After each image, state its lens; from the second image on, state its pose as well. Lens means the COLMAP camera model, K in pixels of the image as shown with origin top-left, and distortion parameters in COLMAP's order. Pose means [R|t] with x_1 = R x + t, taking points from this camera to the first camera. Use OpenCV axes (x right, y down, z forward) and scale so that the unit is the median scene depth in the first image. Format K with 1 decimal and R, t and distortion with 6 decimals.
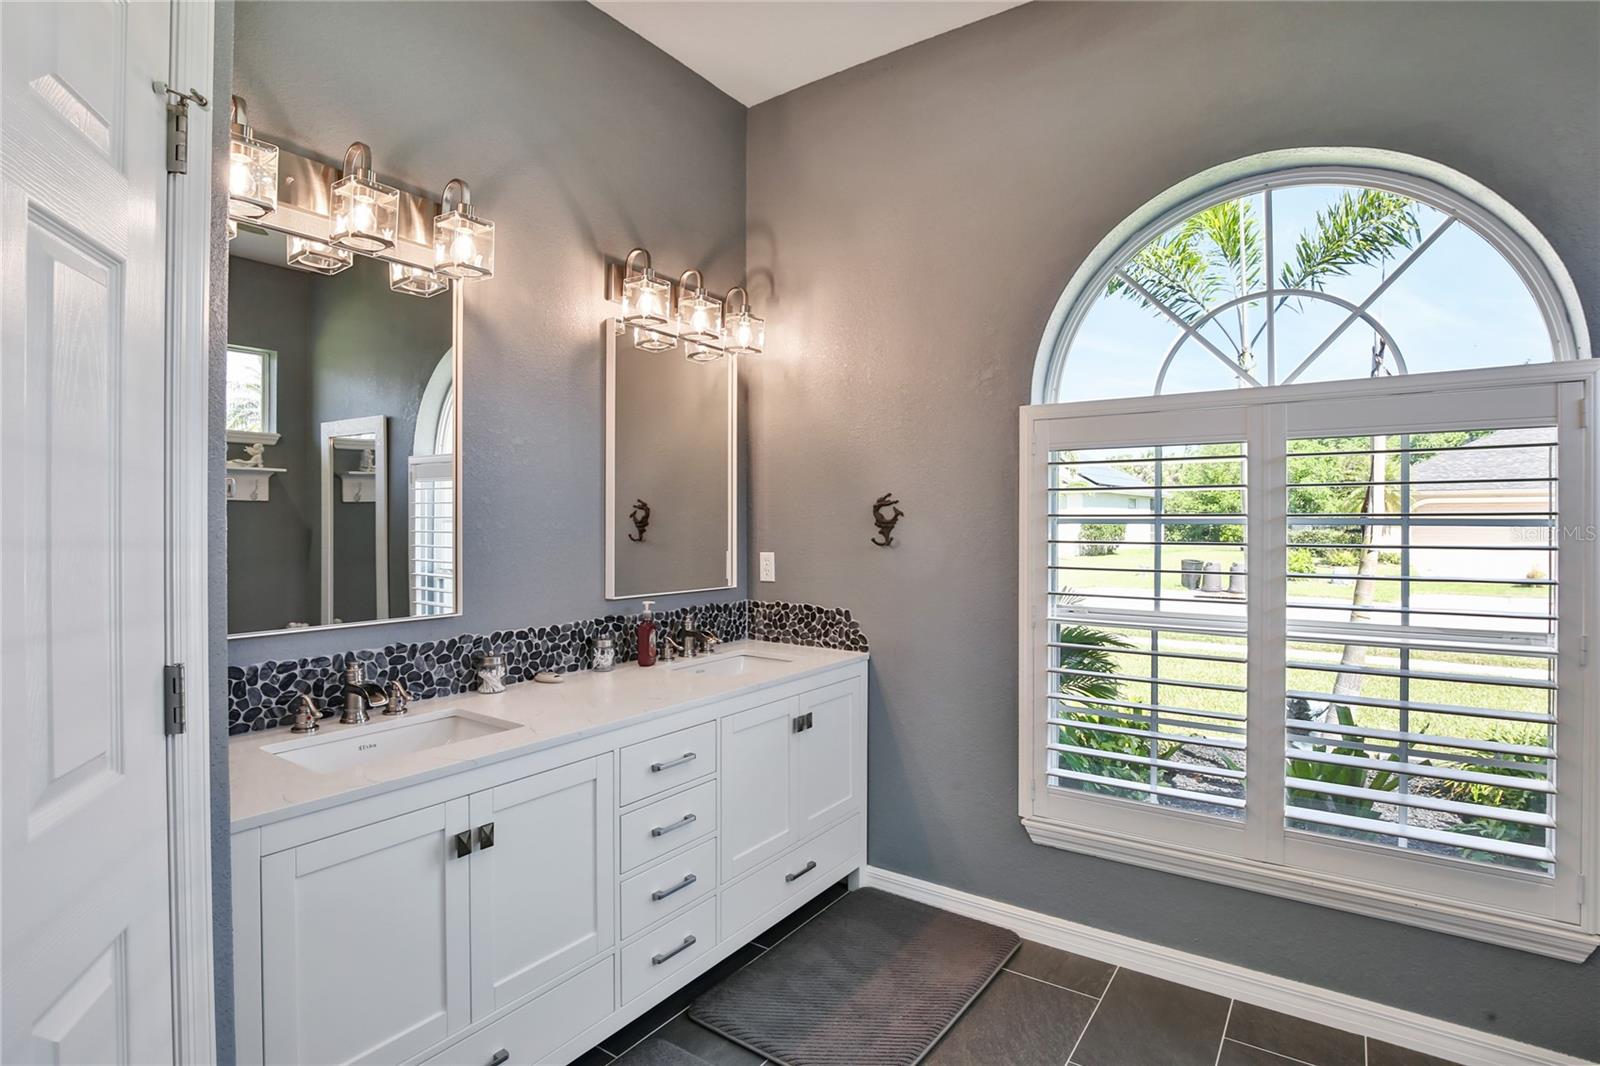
lens RADIAL K [[788.1, 0, 803.7], [0, 788.1, 533.0], [0, 0, 1]] dist [-0.034990, 0.007066]
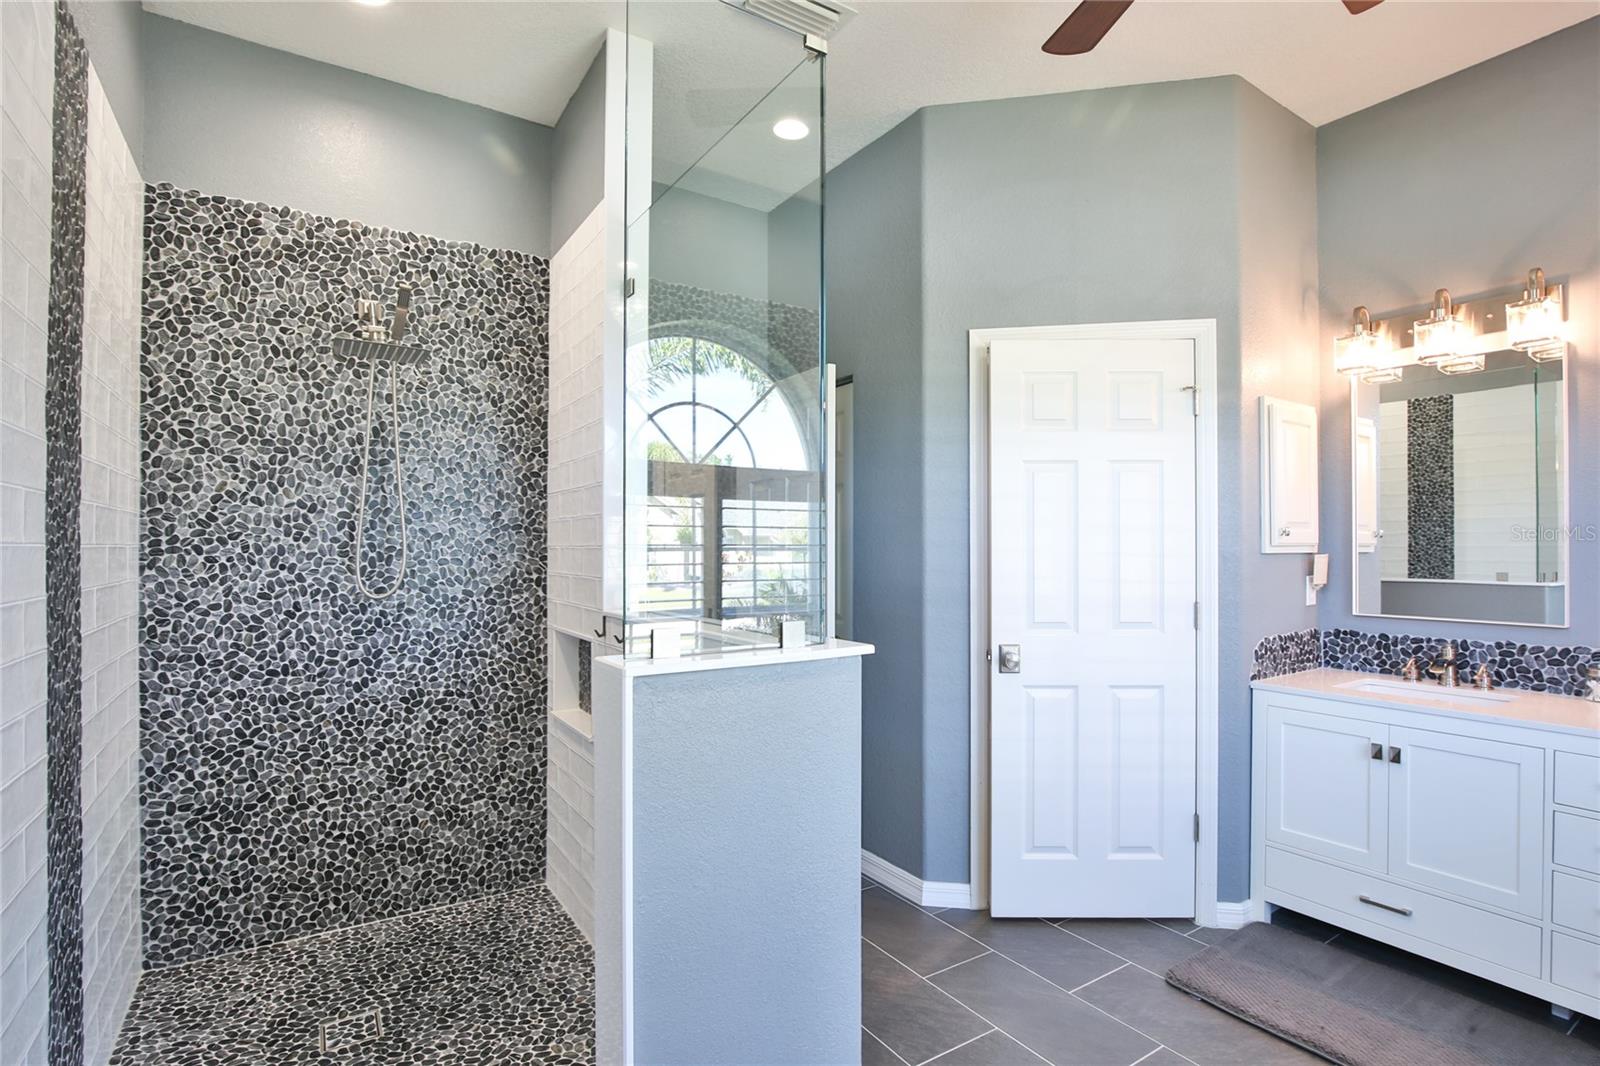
lens RADIAL K [[788.1, 0, 803.3], [0, 788.1, 534.0], [0, 0, 1]] dist [-0.034990, 0.007066]
pose [[-0.365268, -0.012507, -0.930818, 1.095719], [-0.011692, 0.999893, -0.008847, -0.013067], [0.930829, 0.007652, -0.365375, 0.362732]]
